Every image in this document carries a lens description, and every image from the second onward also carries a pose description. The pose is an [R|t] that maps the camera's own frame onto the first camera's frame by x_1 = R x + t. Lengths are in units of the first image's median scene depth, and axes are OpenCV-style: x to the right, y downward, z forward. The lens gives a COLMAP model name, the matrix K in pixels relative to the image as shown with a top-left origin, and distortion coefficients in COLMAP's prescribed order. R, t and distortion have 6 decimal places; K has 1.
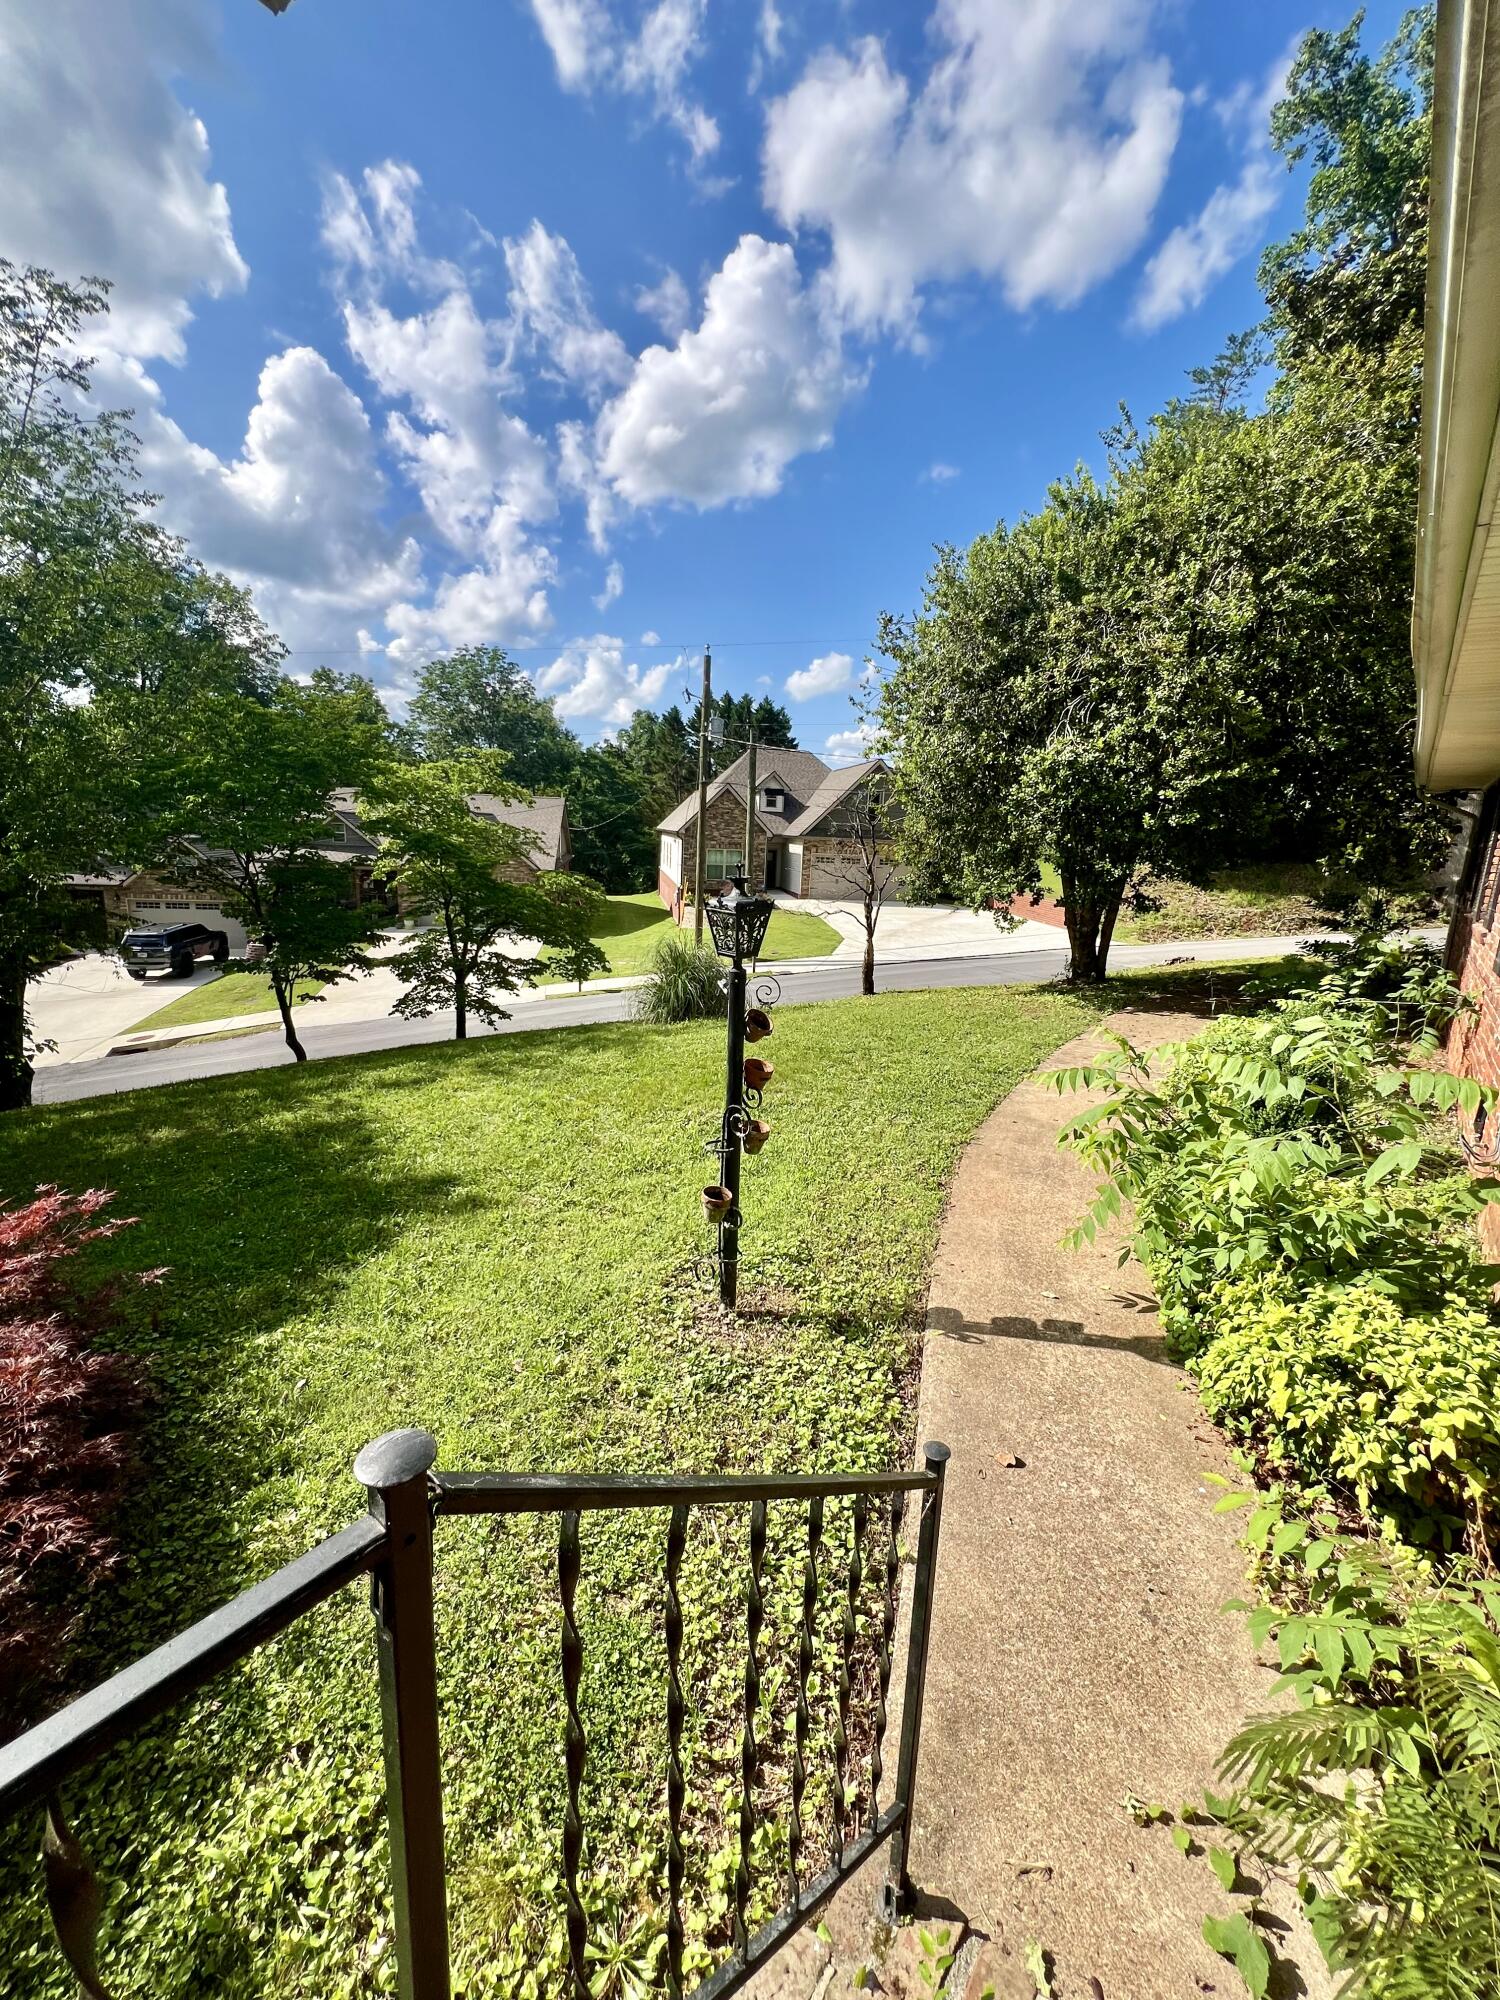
lens RADIAL K [[805.3, 0, 755.5], [0, 805.3, 994.5], [0, 0, 1]] dist [-0.004537, 0.001439]
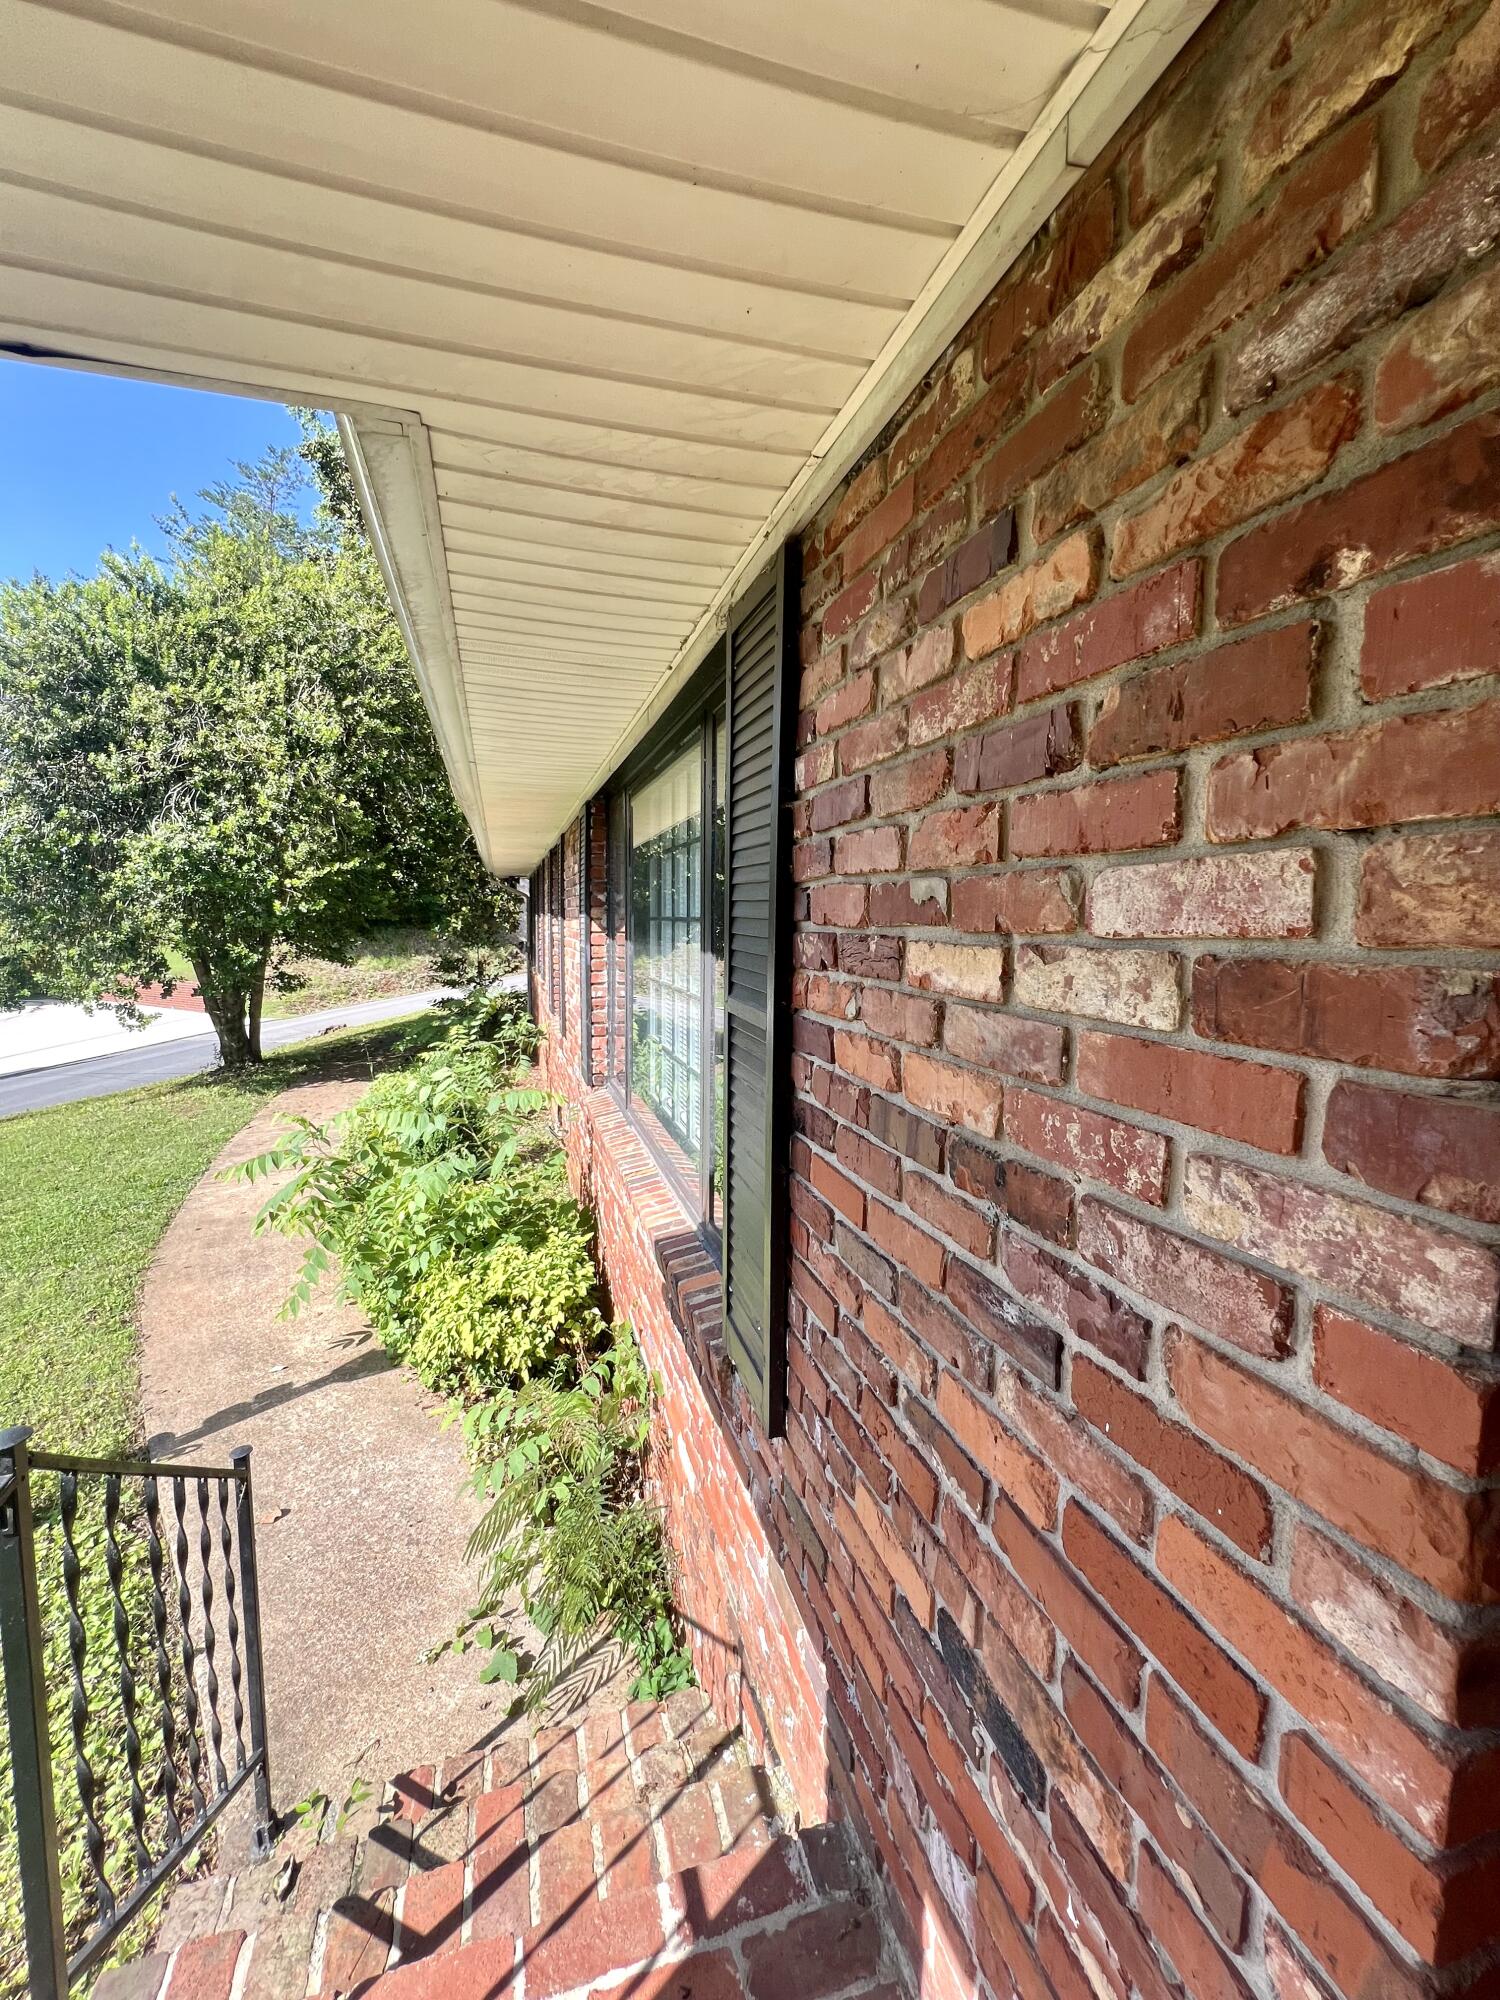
lens RADIAL K [[805.3, 0, 755.5], [0, 805.3, 994.5], [0, 0, 1]] dist [-0.004537, 0.001439]
pose [[0.554131, -0.115134, 0.824429, -0.052138], [0.180634, 0.983421, 0.015926, -0.009226], [-0.812595, 0.140095, 0.565741, -0.094314]]
